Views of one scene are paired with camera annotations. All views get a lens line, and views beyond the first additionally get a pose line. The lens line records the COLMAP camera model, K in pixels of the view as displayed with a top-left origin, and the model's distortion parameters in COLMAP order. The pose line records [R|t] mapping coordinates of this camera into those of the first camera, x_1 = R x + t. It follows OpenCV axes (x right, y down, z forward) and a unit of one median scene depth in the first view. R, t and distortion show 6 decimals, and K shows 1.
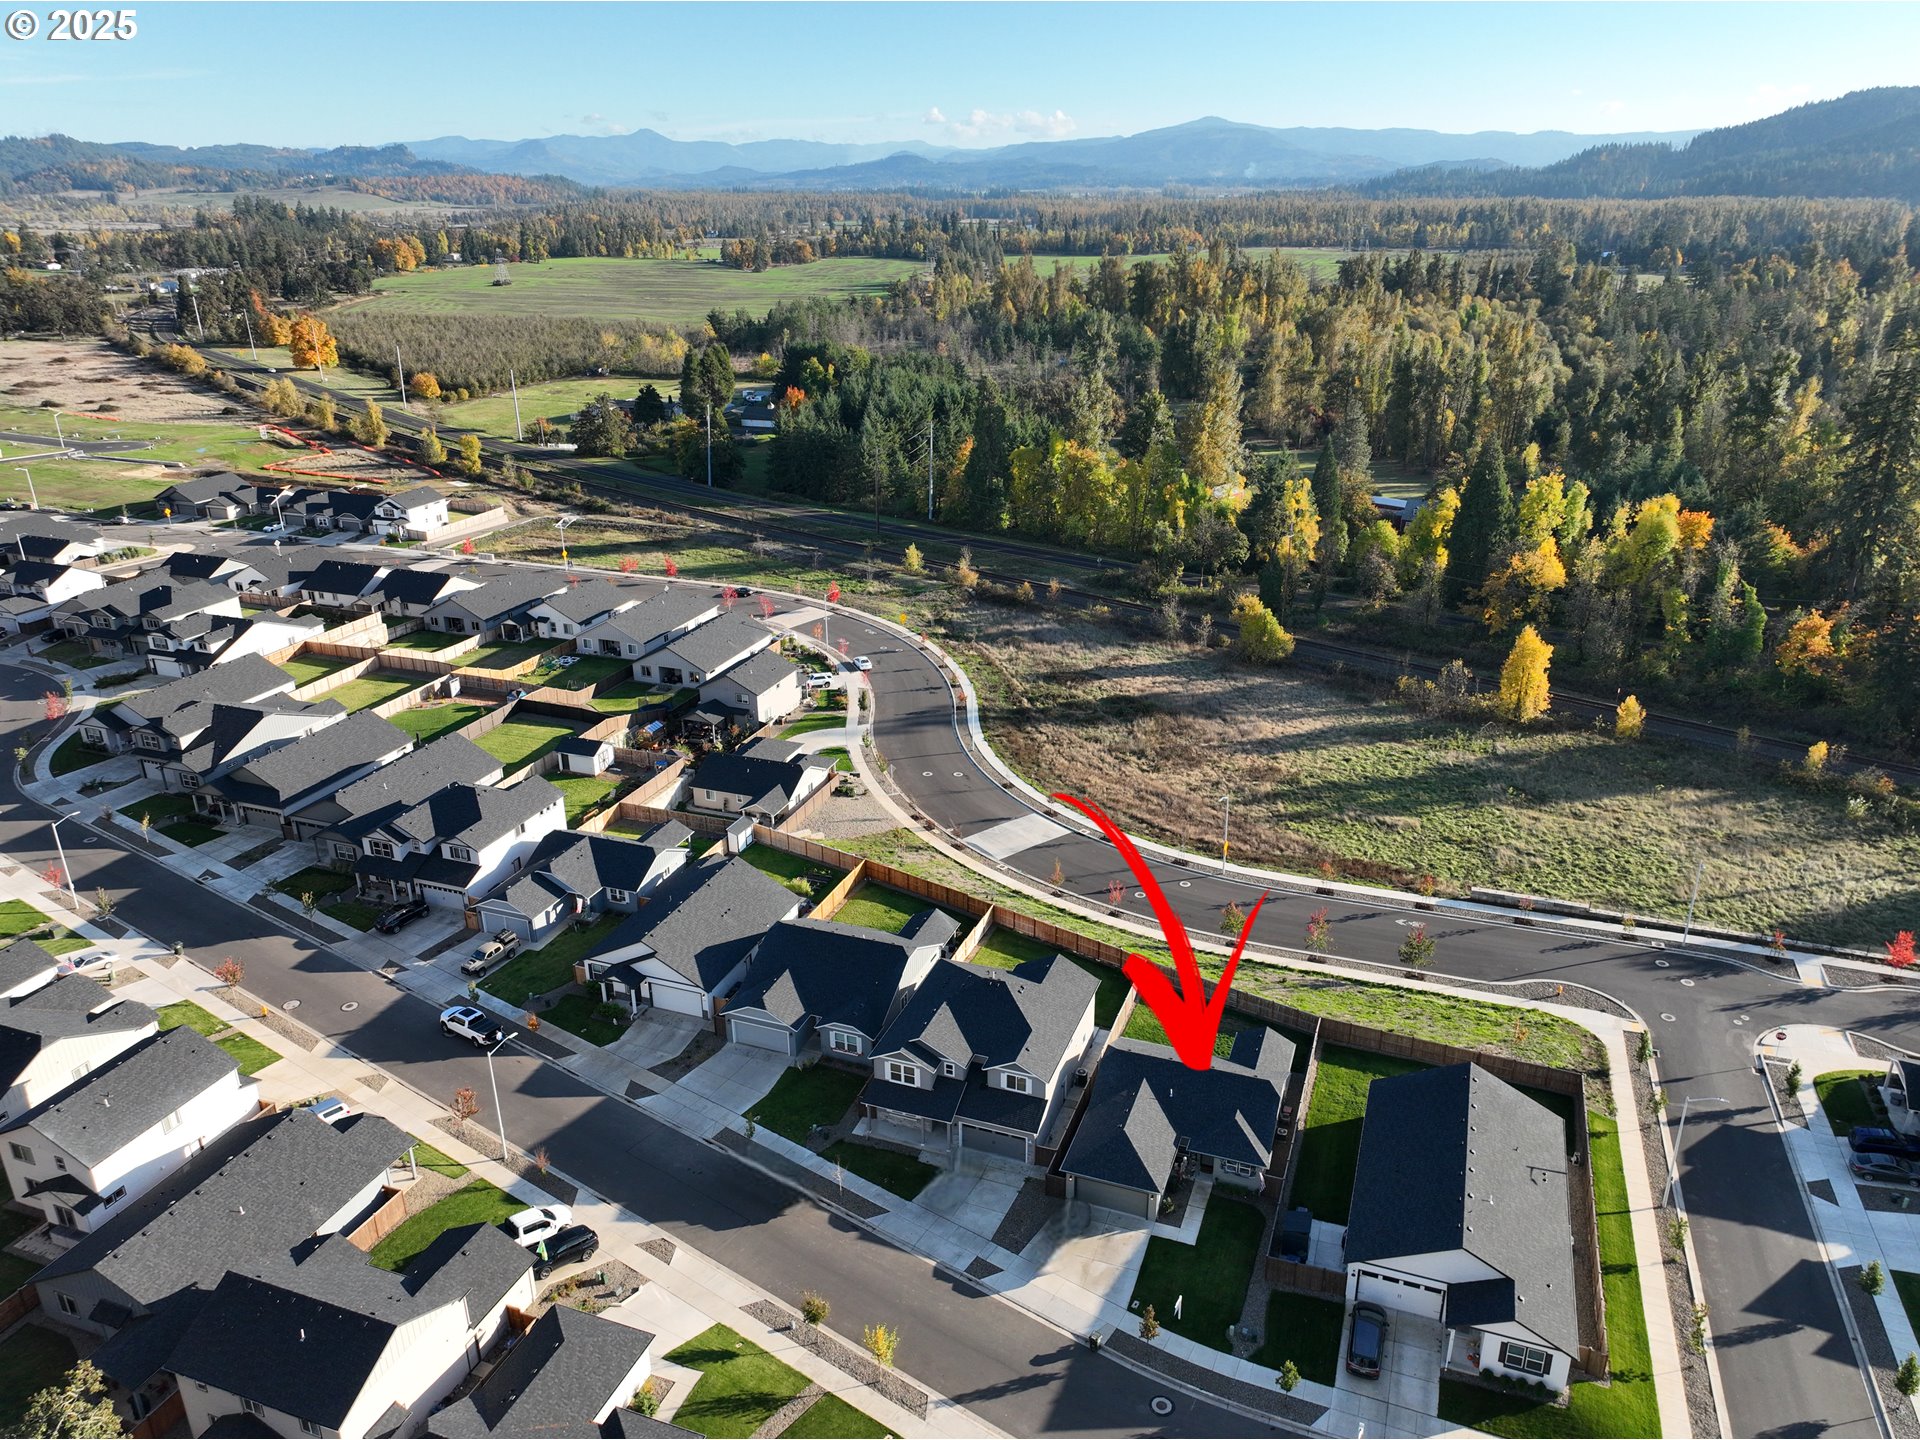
lens RADIAL K [[1353.5, 0, 968.7], [0, 1353.5, 720.0], [0, 0, 1]] dist [0.007379, 0.006725]
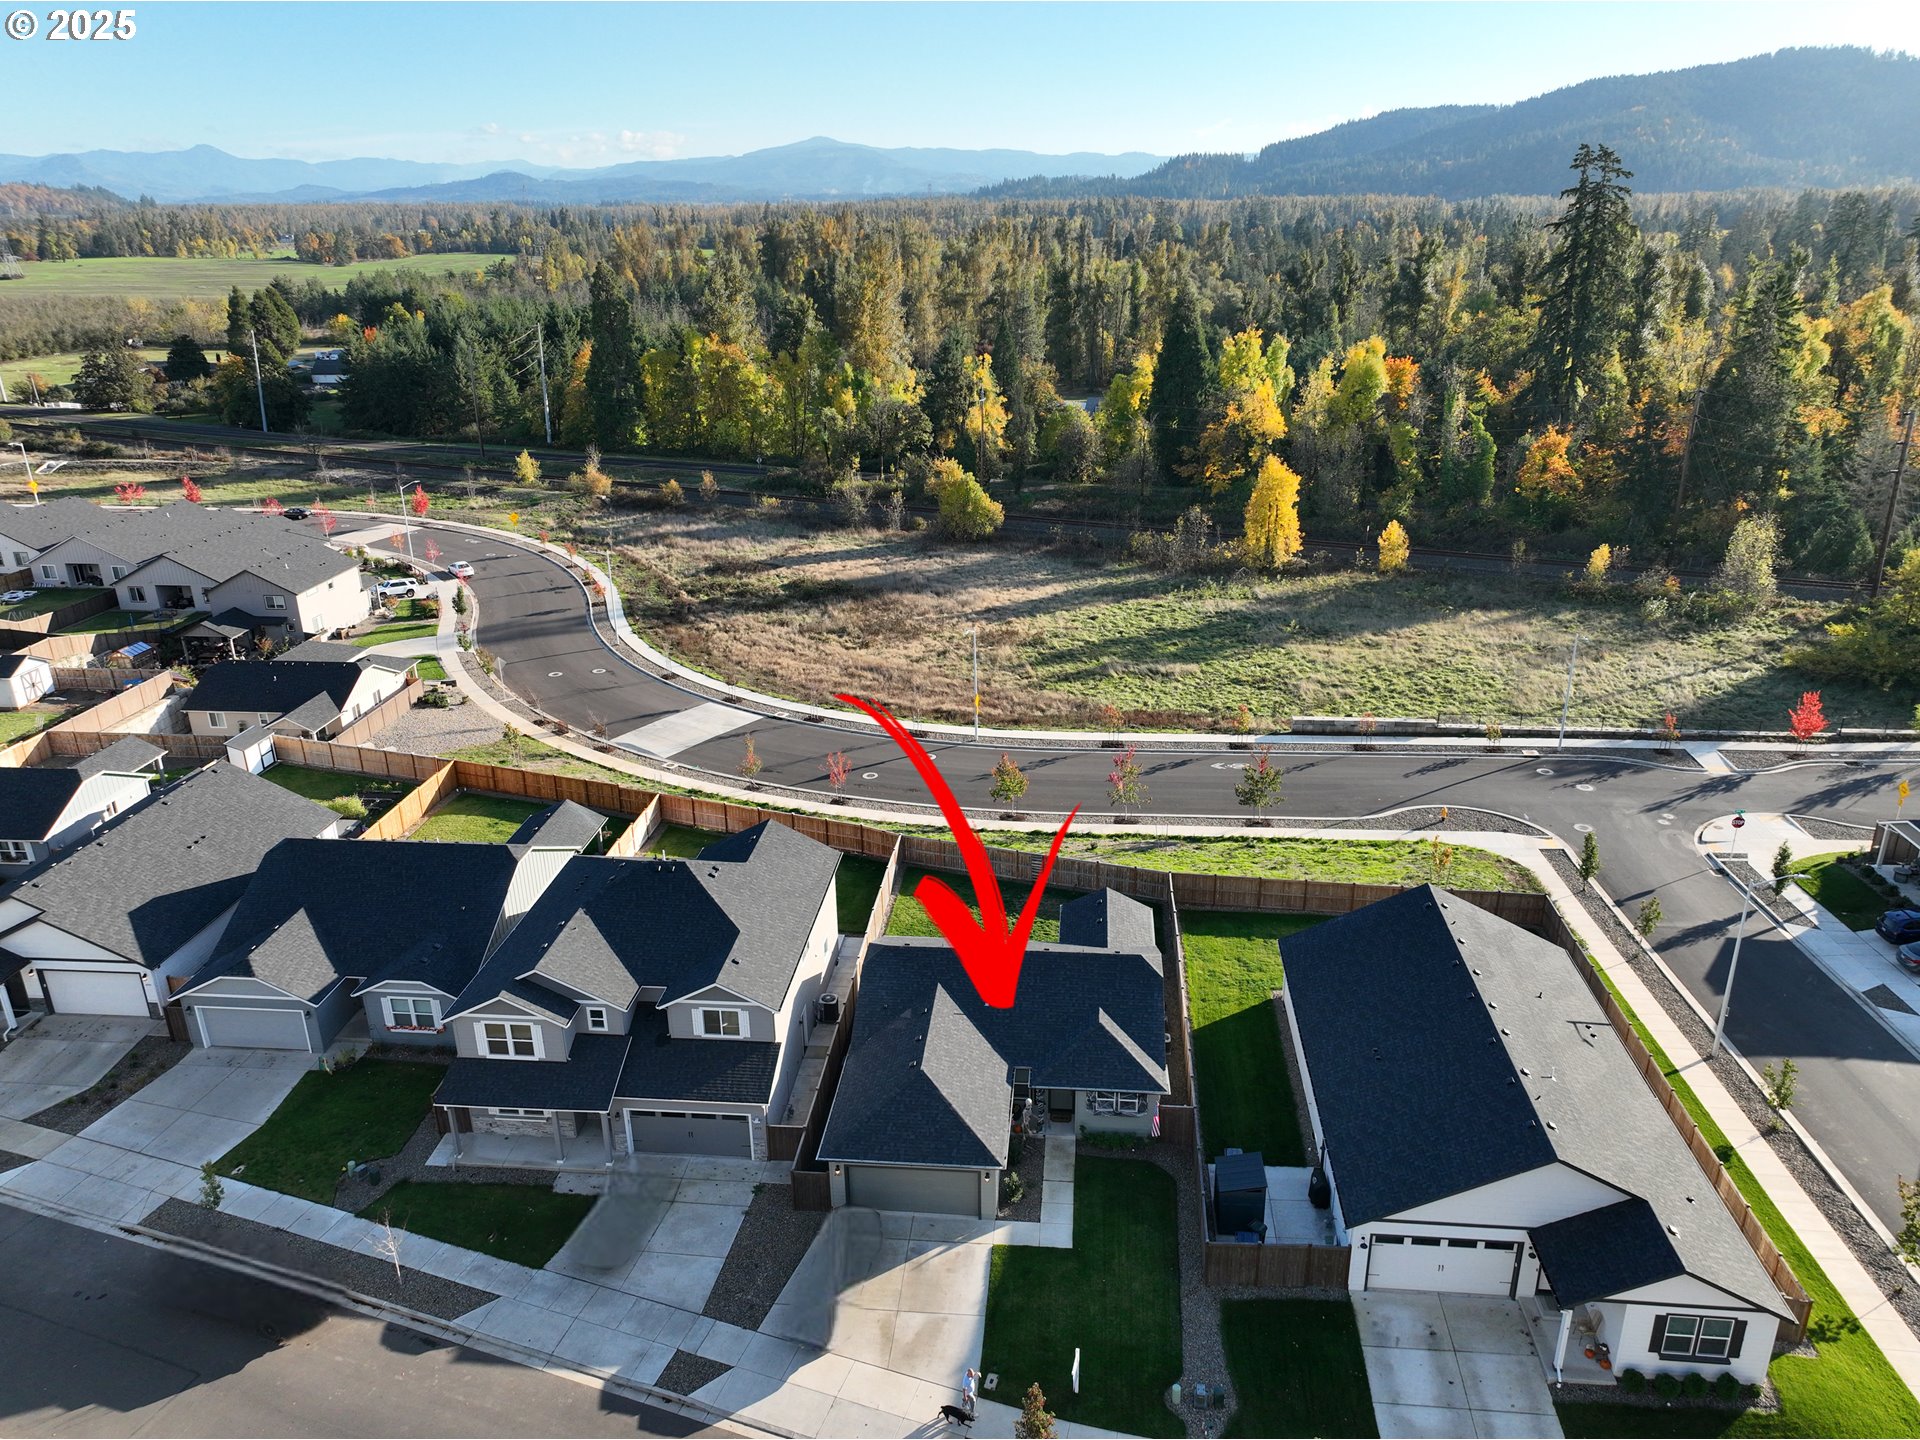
lens RADIAL K [[1353.5, 0, 968.7], [0, 1353.5, 720.0], [0, 0, 1]] dist [0.007379, 0.006725]
pose [[0.965747, -0.097678, 0.240399, 0.006683], [0.100894, 0.994897, -0.001080, 0.089284], [-0.239066, 0.025297, 0.970674, 0.246879]]
